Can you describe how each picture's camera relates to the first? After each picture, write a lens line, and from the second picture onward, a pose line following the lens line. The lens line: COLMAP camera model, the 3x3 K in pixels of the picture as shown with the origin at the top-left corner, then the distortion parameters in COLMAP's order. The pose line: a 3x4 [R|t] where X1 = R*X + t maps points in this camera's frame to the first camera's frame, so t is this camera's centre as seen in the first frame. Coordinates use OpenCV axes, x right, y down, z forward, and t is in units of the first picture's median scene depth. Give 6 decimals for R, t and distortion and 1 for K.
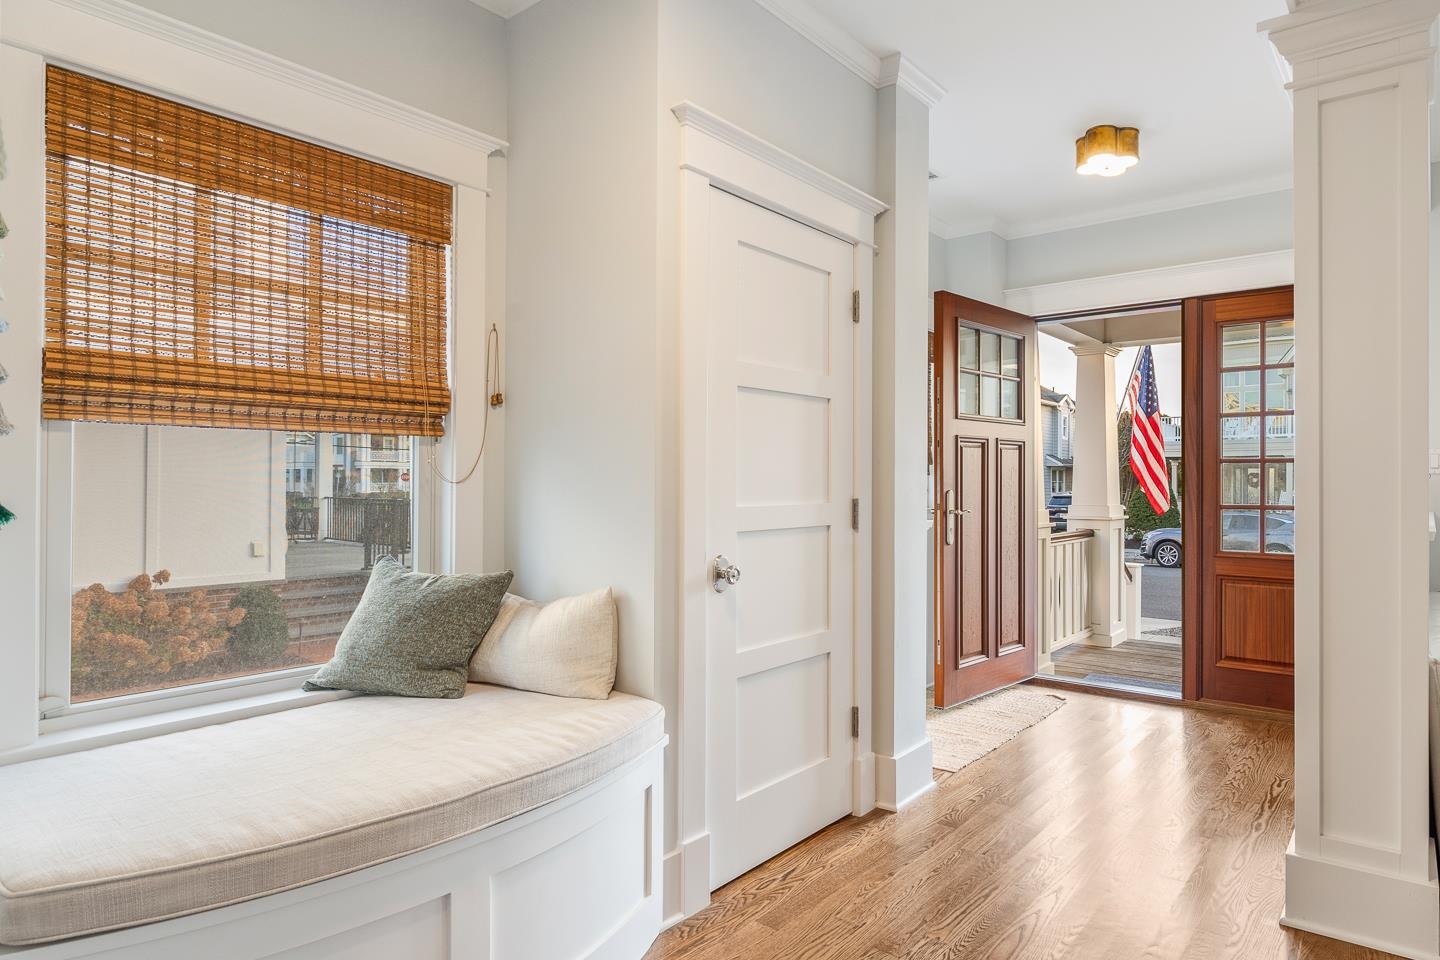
lens RADIAL K [[661.7, 0, 718.5], [0, 661.7, 477.9], [0, 0, 1]] dist [-0.002012, 0.000556]
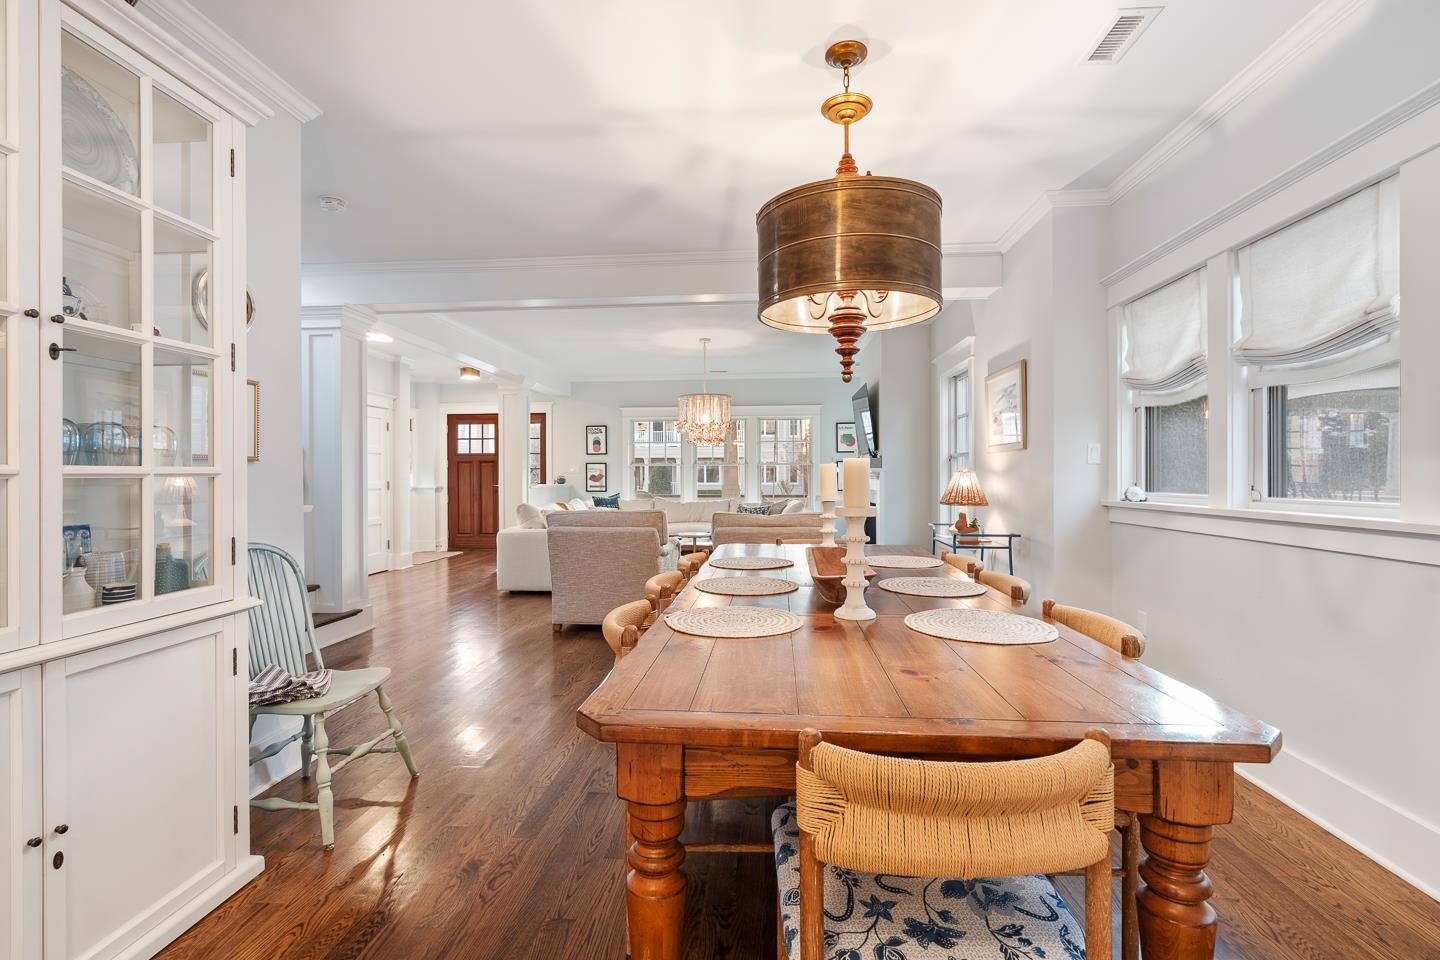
lens RADIAL K [[661.7, 0, 713.8], [0, 661.7, 479.9], [0, 0, 1]] dist [-0.002012, 0.000556]
pose [[0.754857, -0.007398, 0.655848, -0.703297], [0.002680, 0.999963, 0.008194, -0.001433], [-0.655884, -0.004428, 0.754848, -2.475840]]
